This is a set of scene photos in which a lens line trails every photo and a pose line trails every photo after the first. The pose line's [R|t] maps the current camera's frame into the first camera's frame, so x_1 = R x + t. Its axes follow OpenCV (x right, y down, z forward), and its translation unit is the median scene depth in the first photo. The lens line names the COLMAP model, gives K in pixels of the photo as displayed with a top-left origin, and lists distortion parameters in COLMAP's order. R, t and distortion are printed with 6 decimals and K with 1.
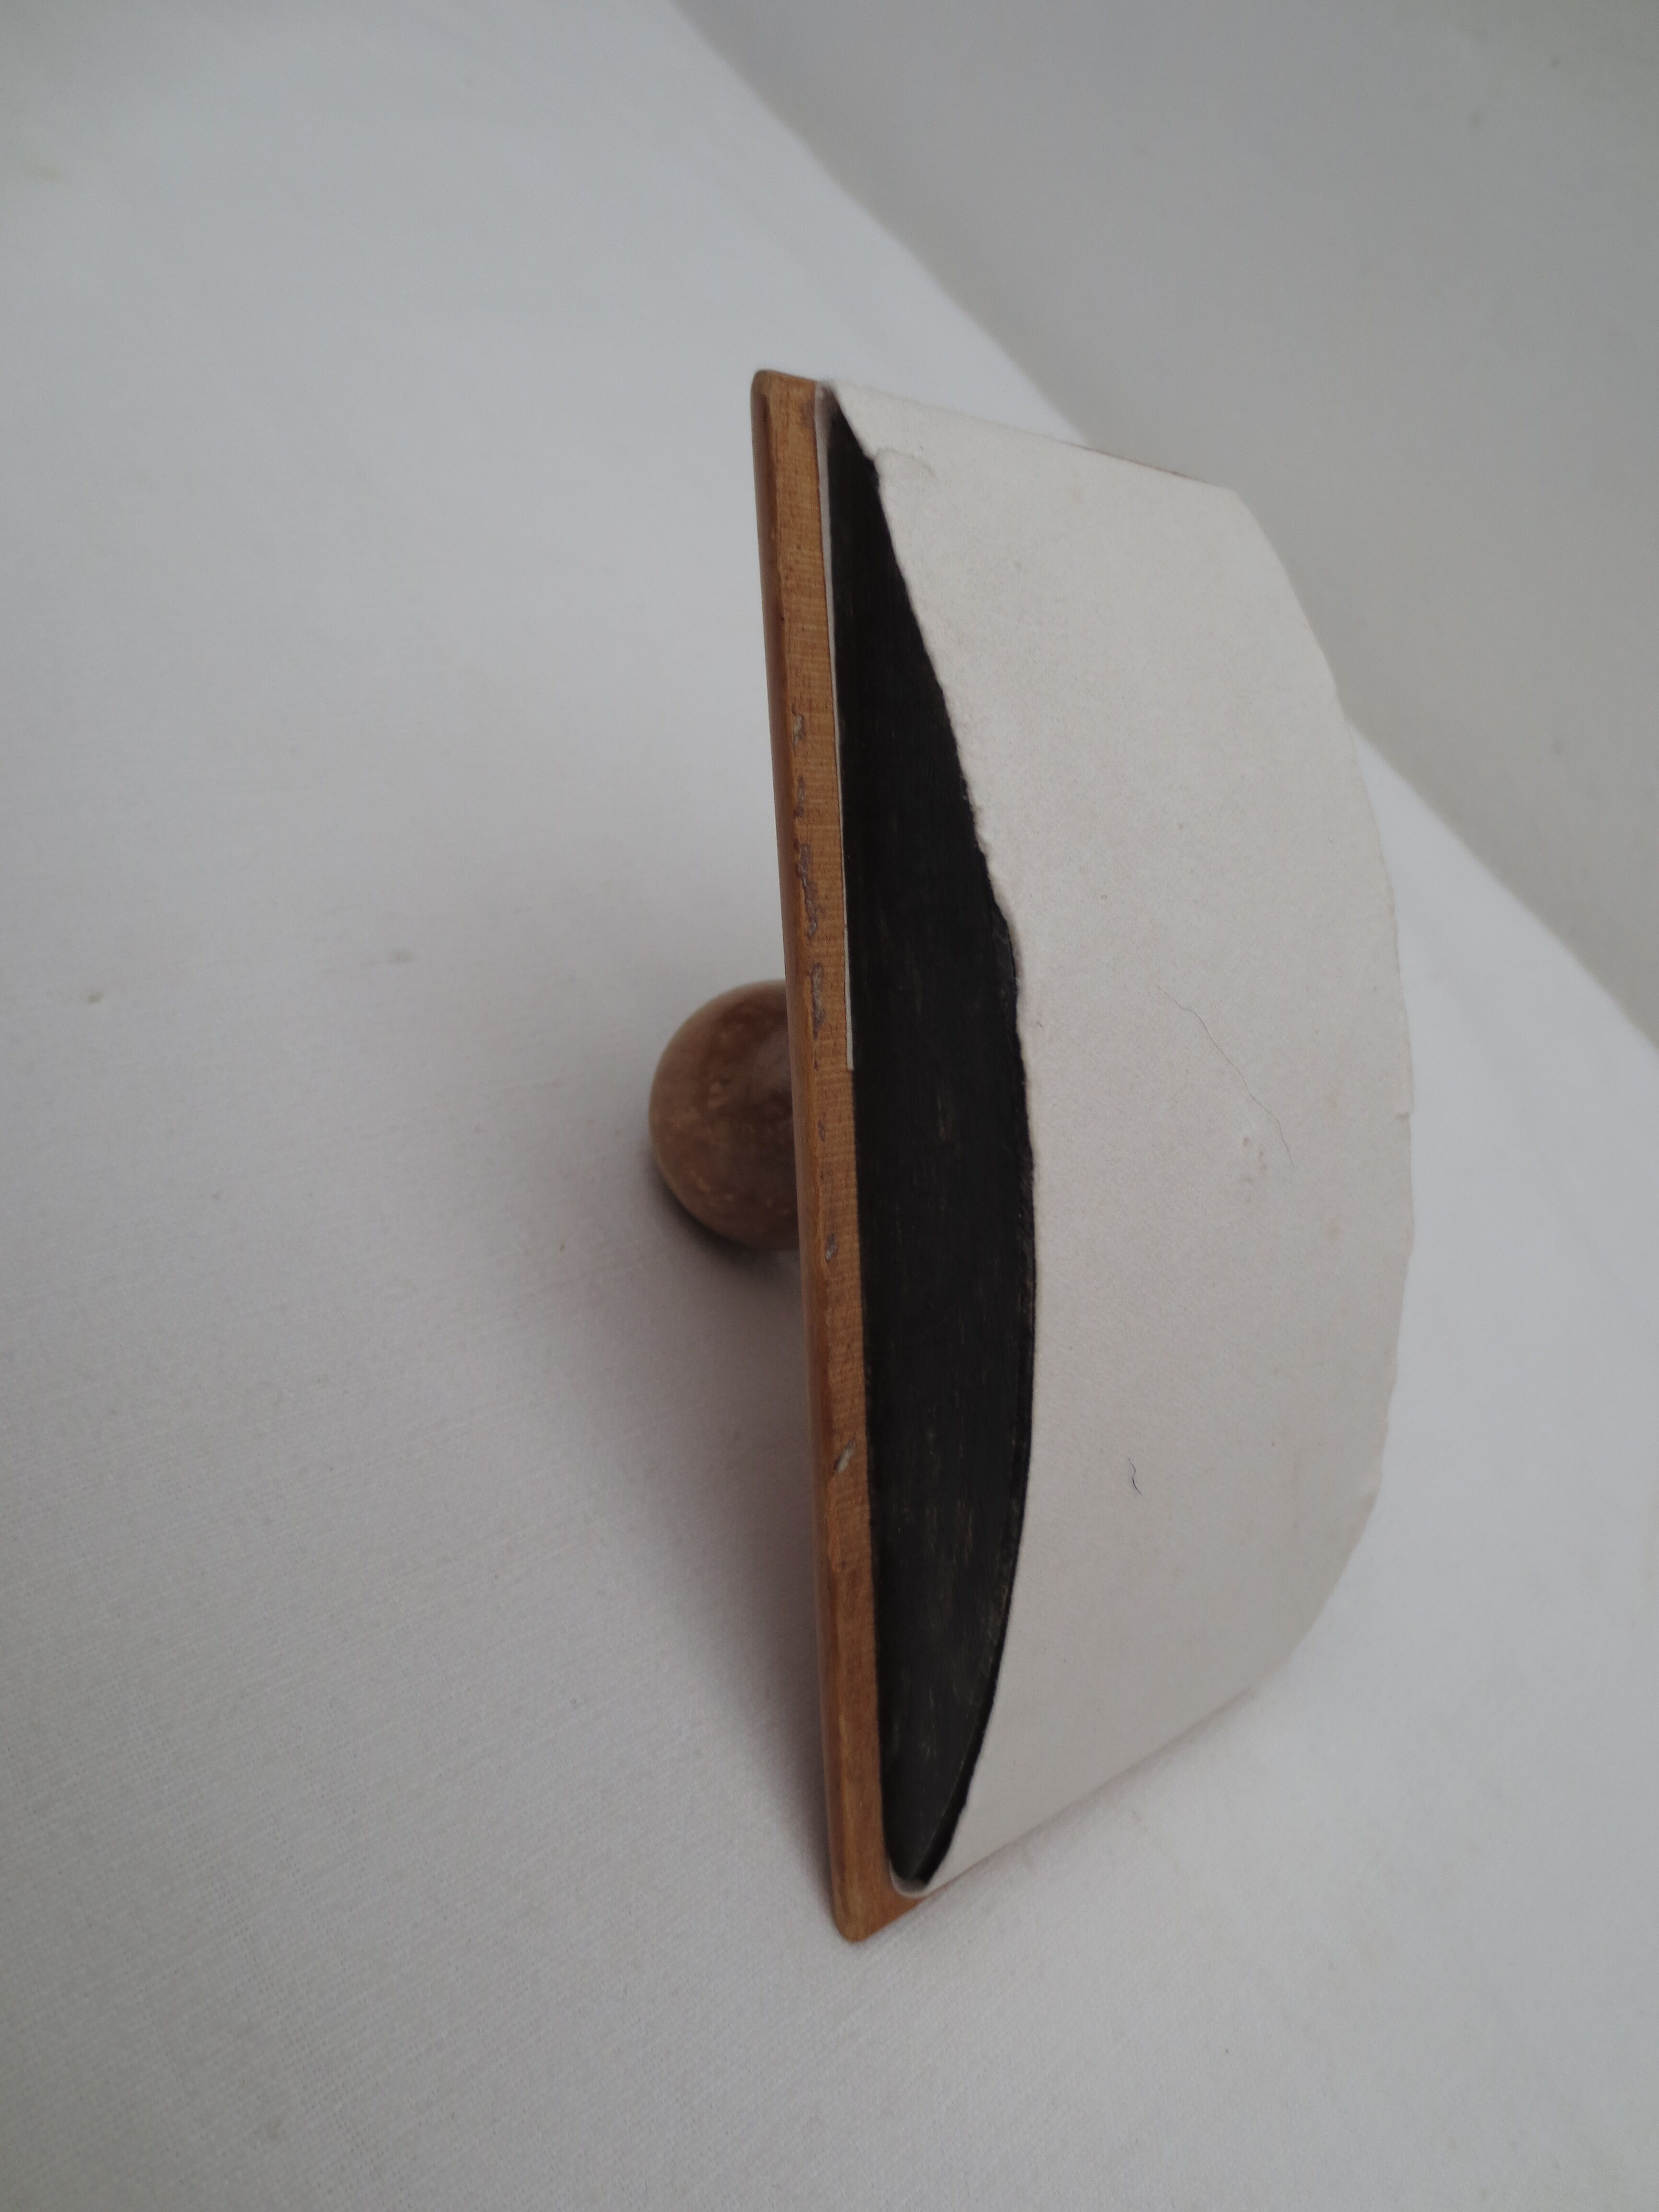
lens RADIAL K [[1581.8, 0, 832.6], [0, 1581.8, 1108.8], [0, 0, 1]] dist [-0.049831, 0.025927]
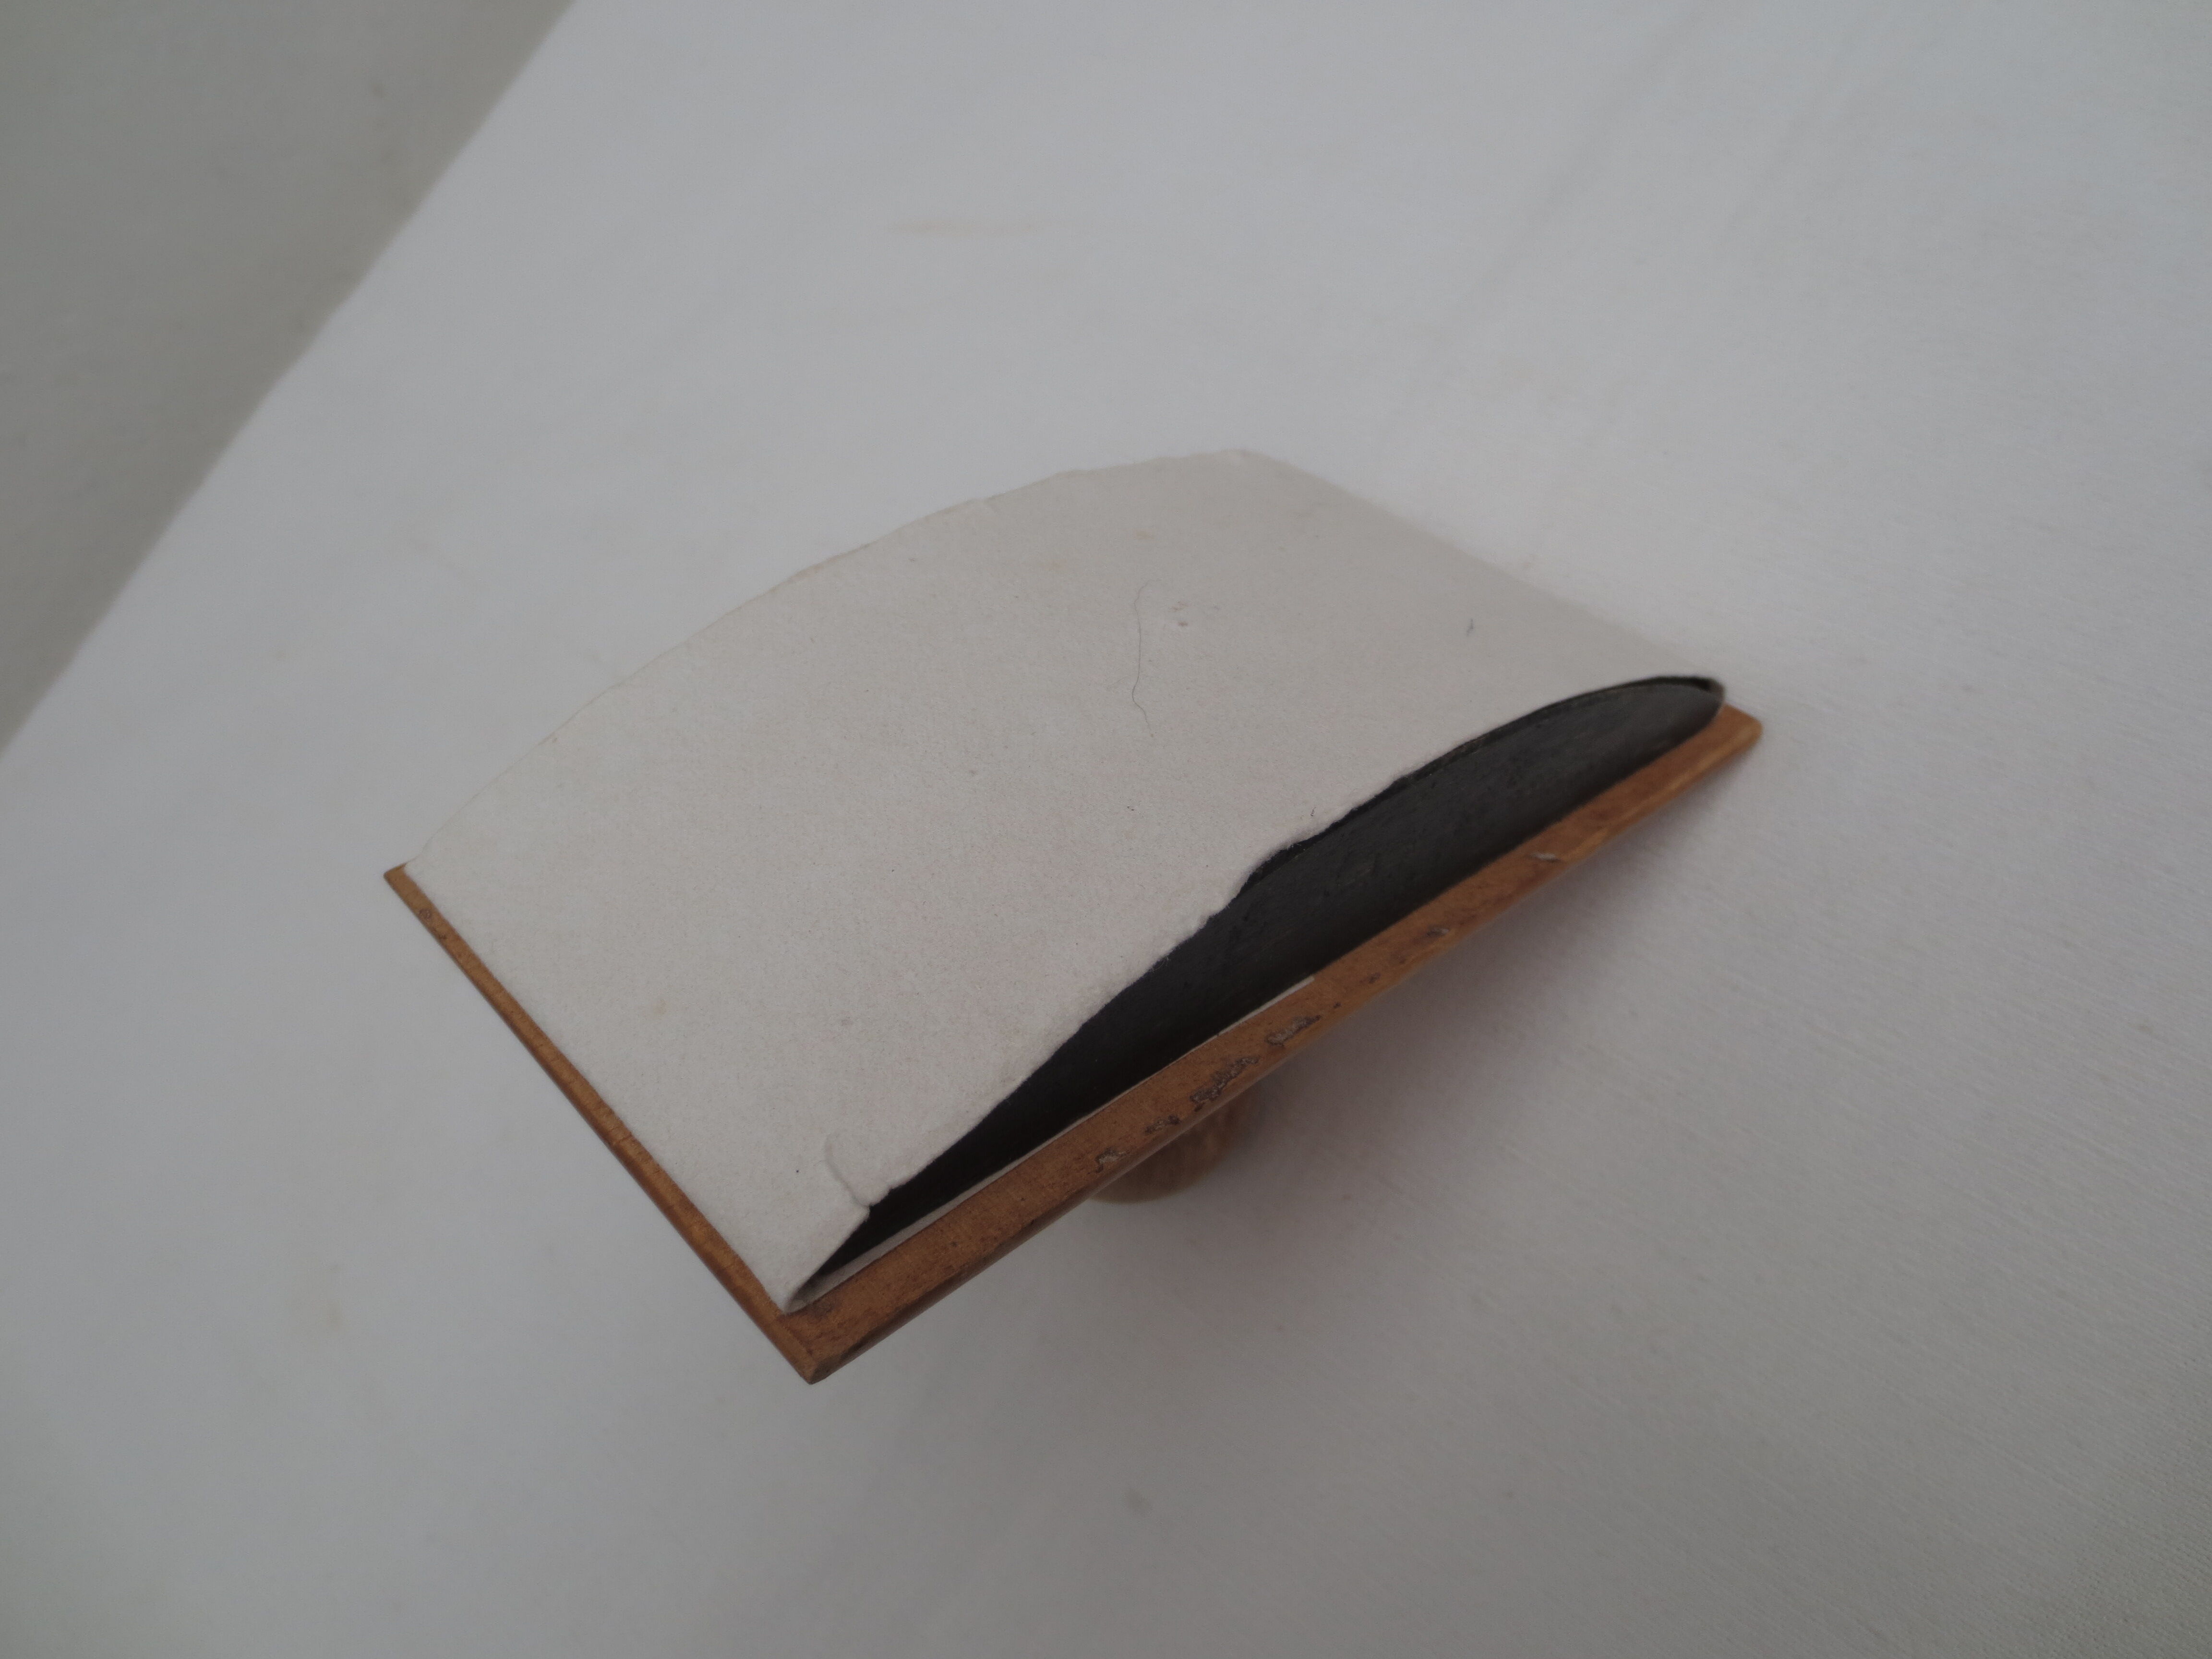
lens RADIAL K [[1581.8, 0, 1108.3], [0, 1581.8, 830.7], [0, 0, 1]] dist [-0.049831, 0.025927]
pose [[-0.398631, -0.917058, 0.009852, 0.148147], [0.801748, -0.343251, 0.489263, -0.626654], [-0.445301, 0.202935, 0.872081, 0.111814]]
